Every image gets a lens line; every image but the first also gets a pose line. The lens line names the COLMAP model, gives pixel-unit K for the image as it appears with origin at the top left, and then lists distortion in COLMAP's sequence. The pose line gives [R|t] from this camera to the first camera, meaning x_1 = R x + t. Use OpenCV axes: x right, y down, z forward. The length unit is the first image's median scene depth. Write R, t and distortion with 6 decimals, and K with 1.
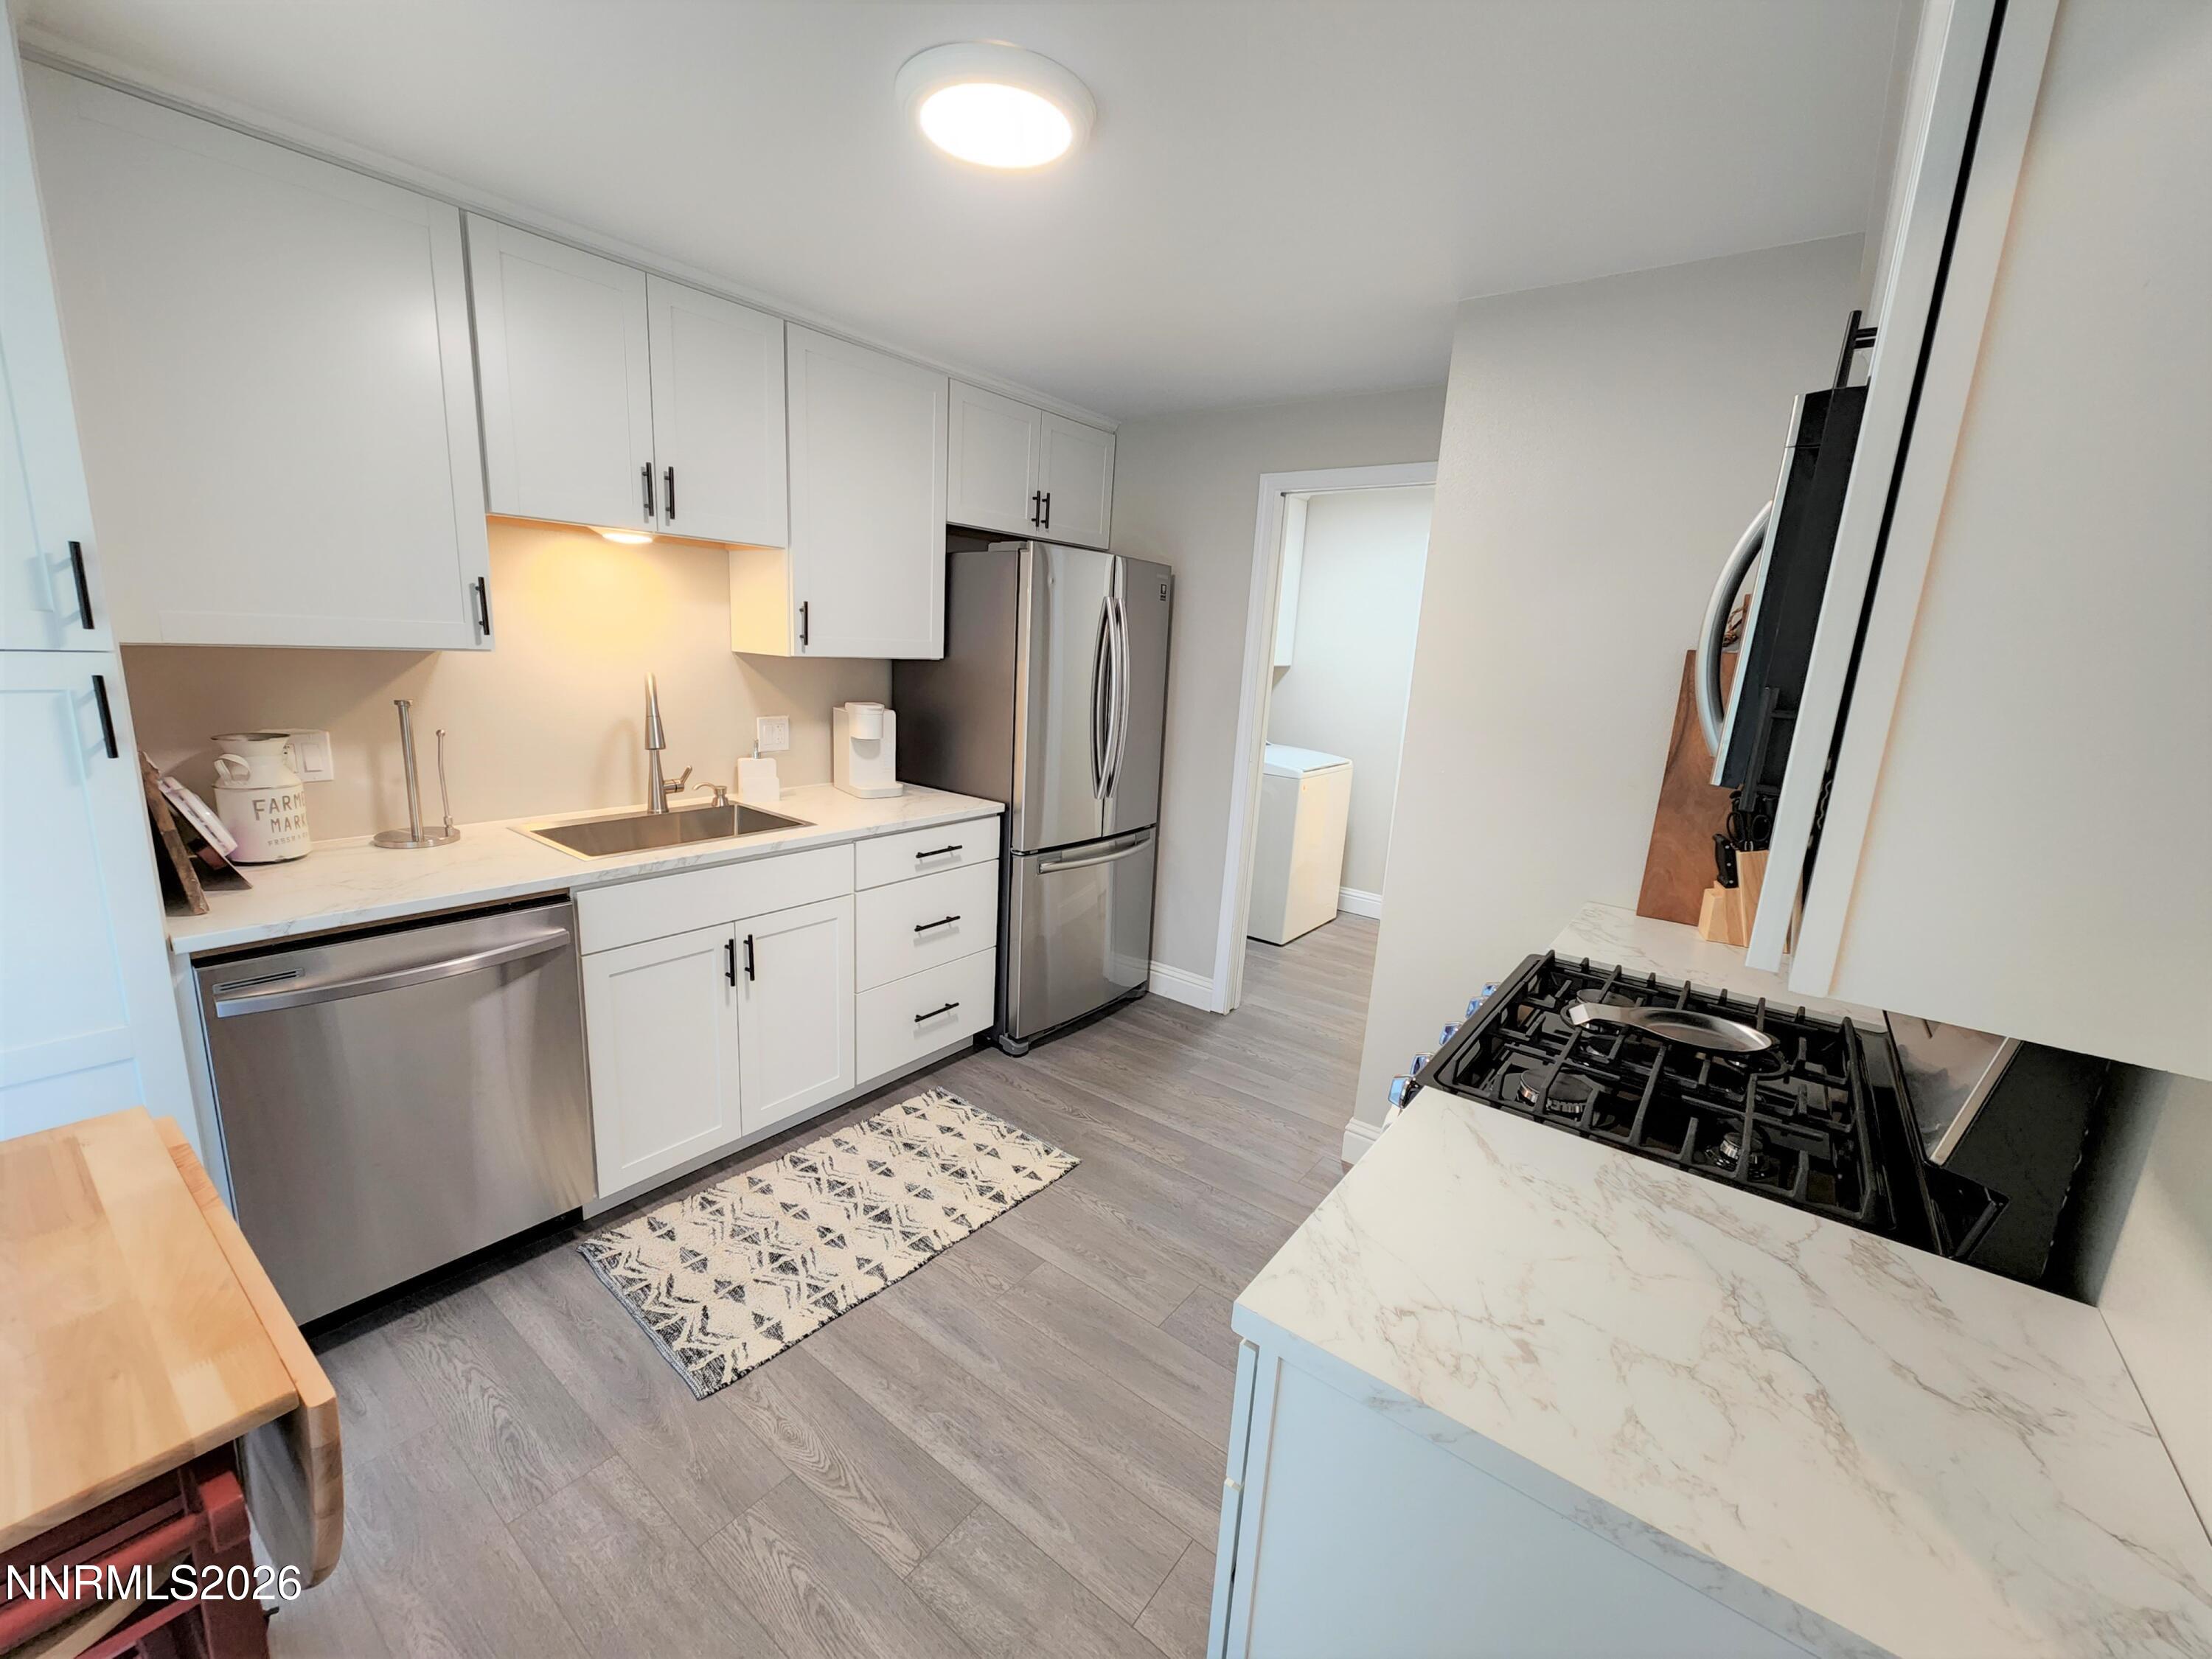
lens RADIAL K [[896.3, 0, 1097.6], [0, 896.3, 836.9], [0, 0, 1]] dist [0.001901, -0.003452]
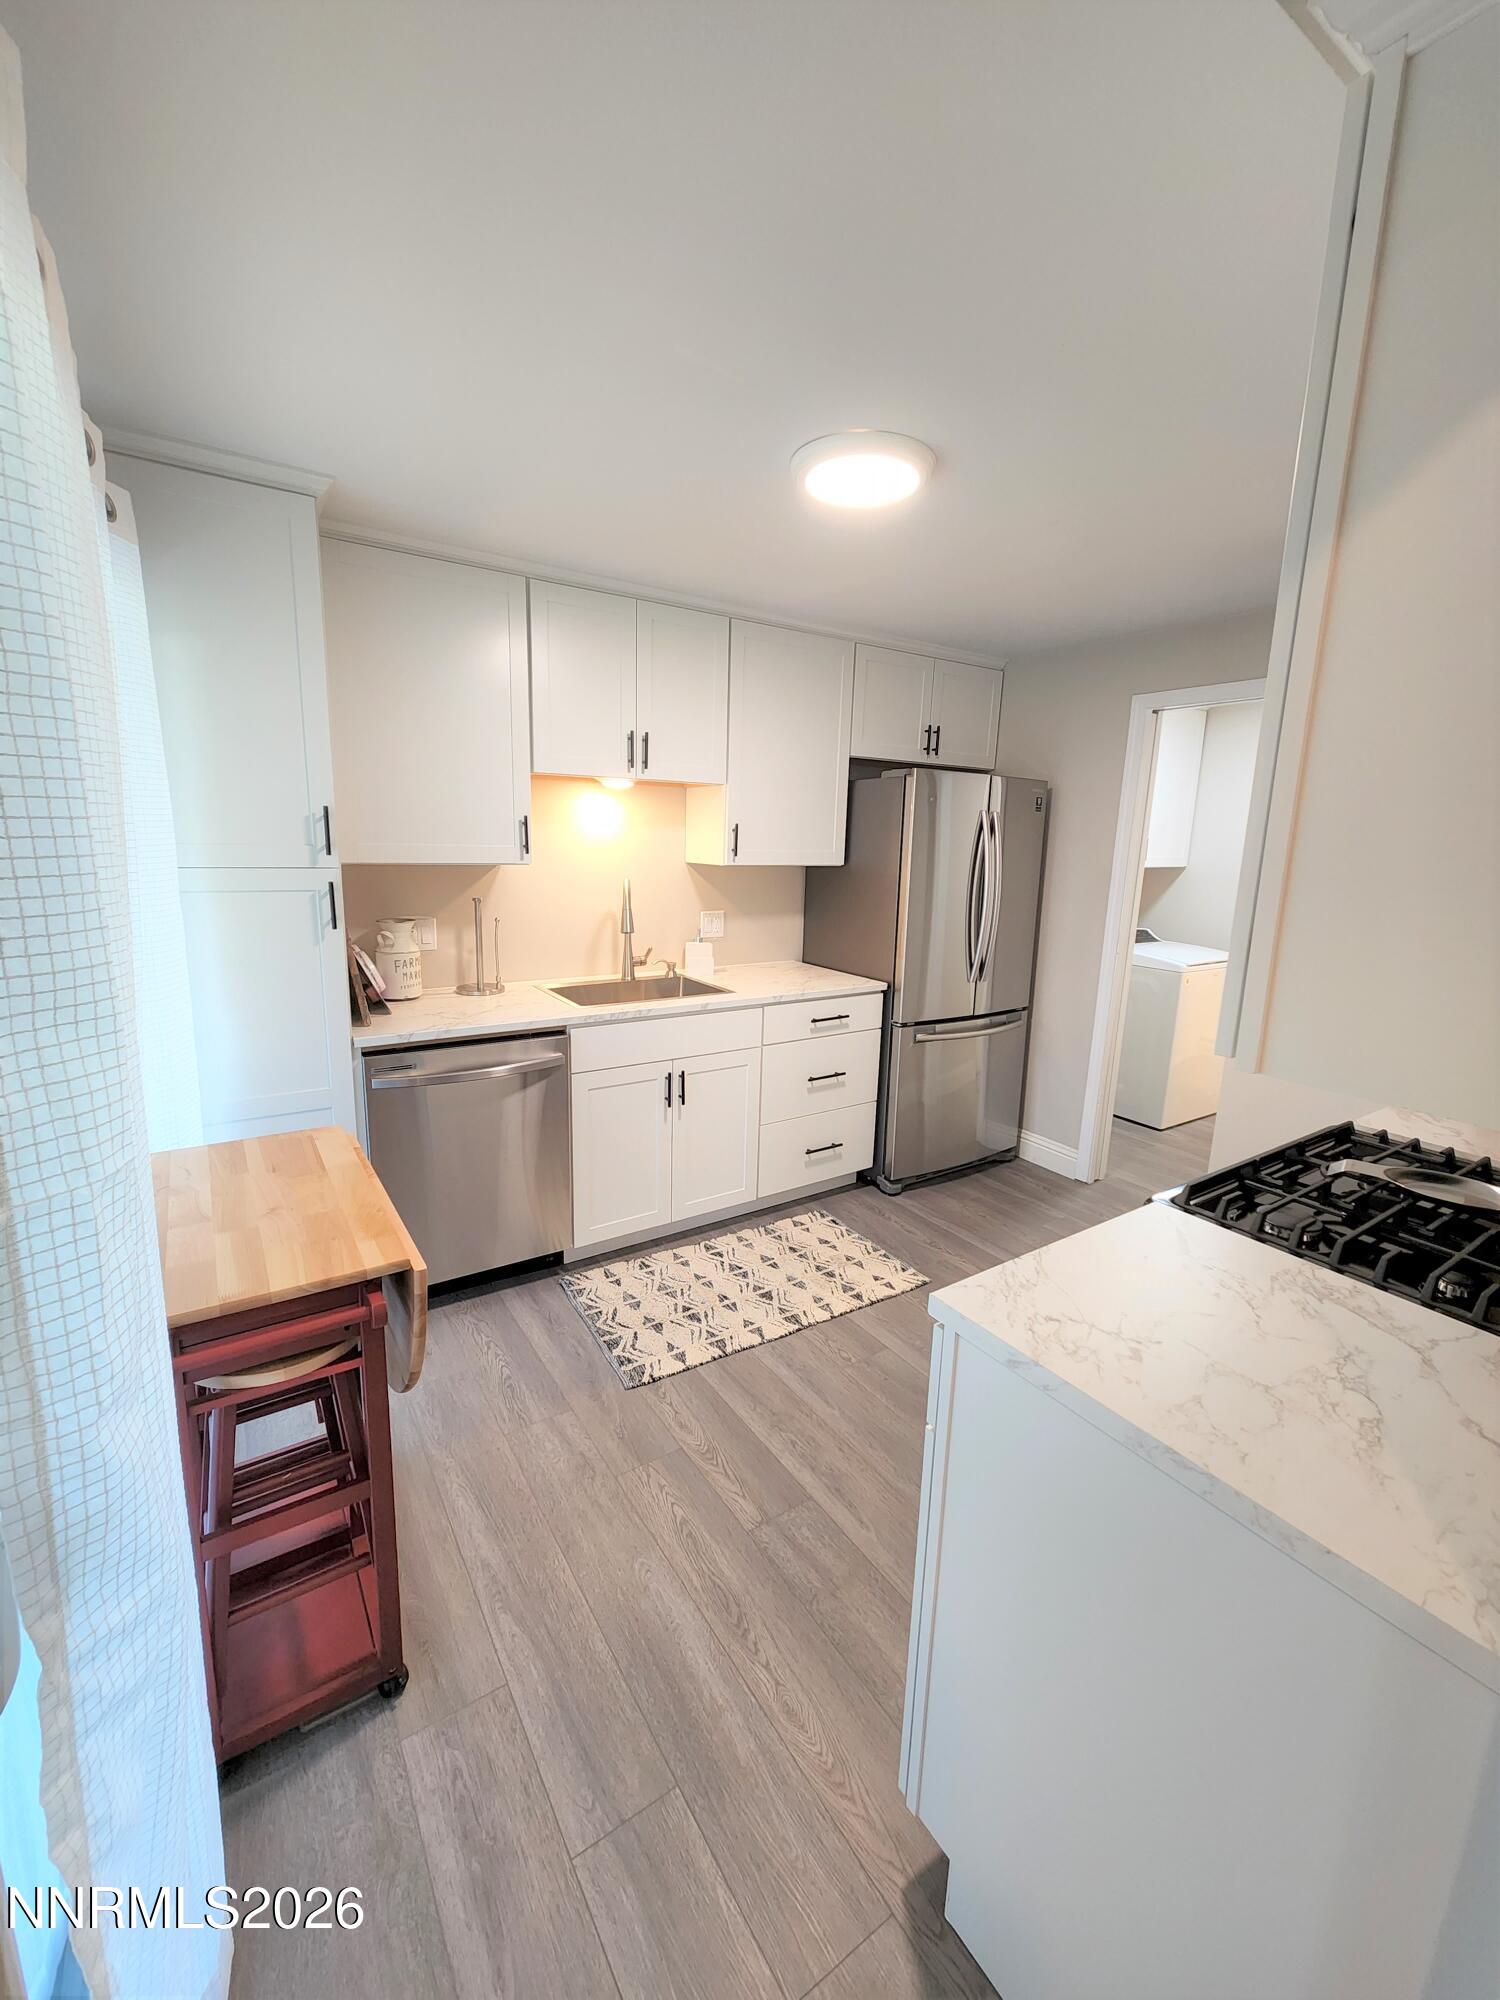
lens RADIAL K [[810.4, 0, 750.0], [0, 810.4, 1000.0], [0, 0, 1]] dist [0.001901, -0.003452]
pose [[0.946237, 0.036622, -0.321395, 0.096343], [-0.047020, 0.998590, -0.024649, 0.028391], [0.320039, 0.038436, 0.946624, -0.127797]]
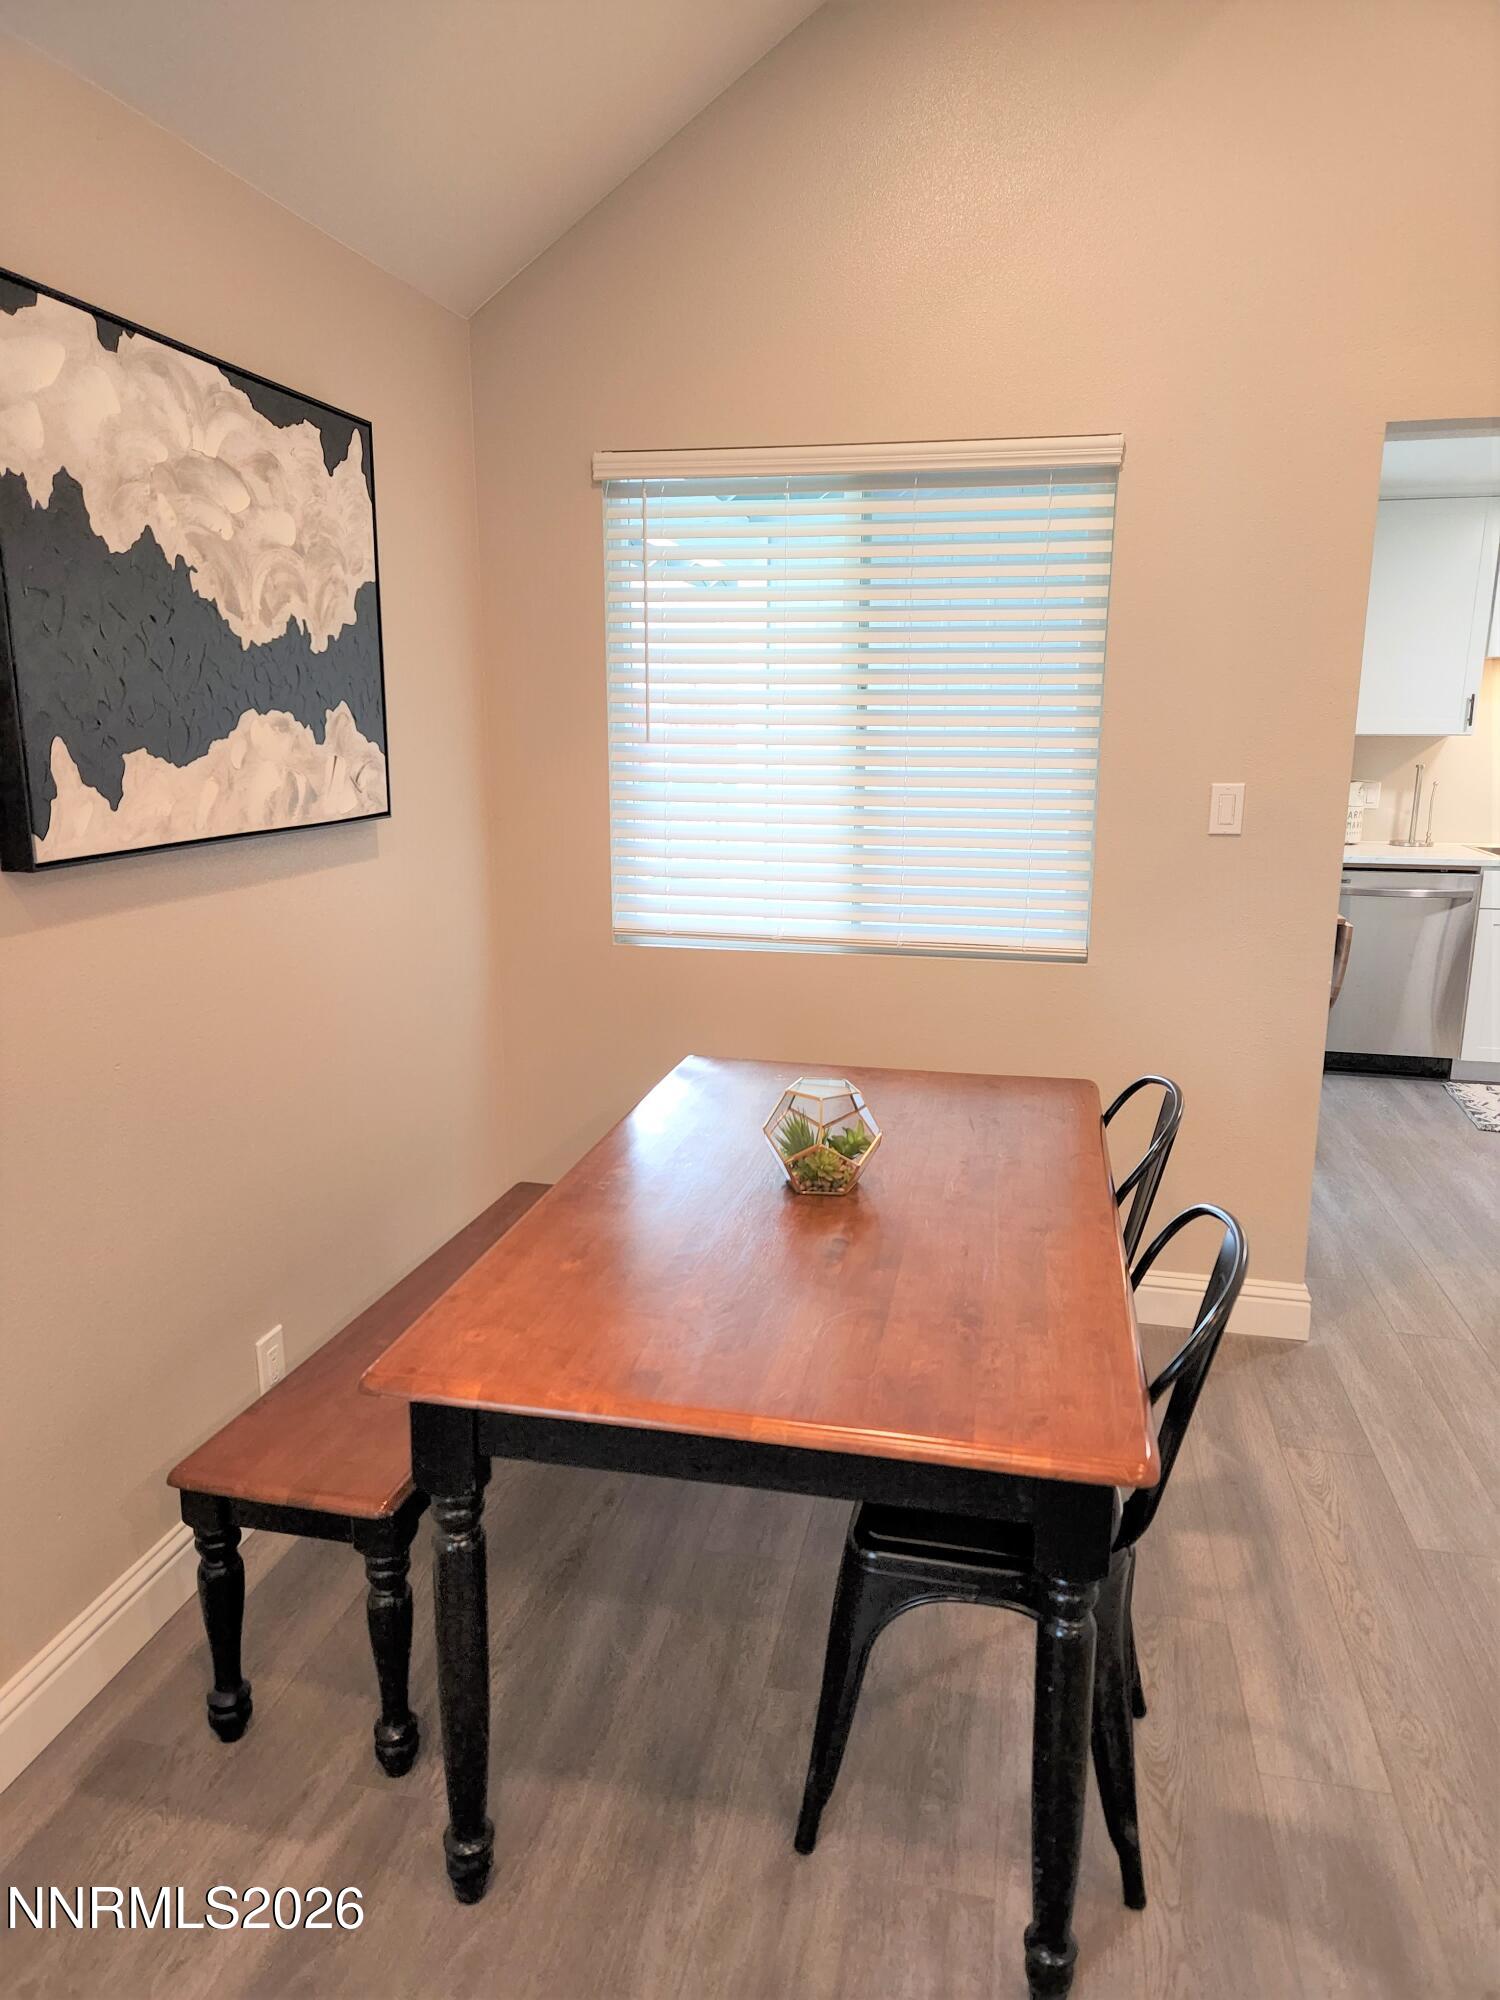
lens RADIAL K [[1335.0, 0, 750.0], [0, 1335.0, 1000.0], [0, 0, 1]] dist [0.038672, 0.000589]
pose [[0.430518, 0.141141, -0.891478, 1.027826], [-0.176900, 0.981736, 0.070001, 0.326768], [0.885077, 0.127566, 0.447623, -1.225797]]
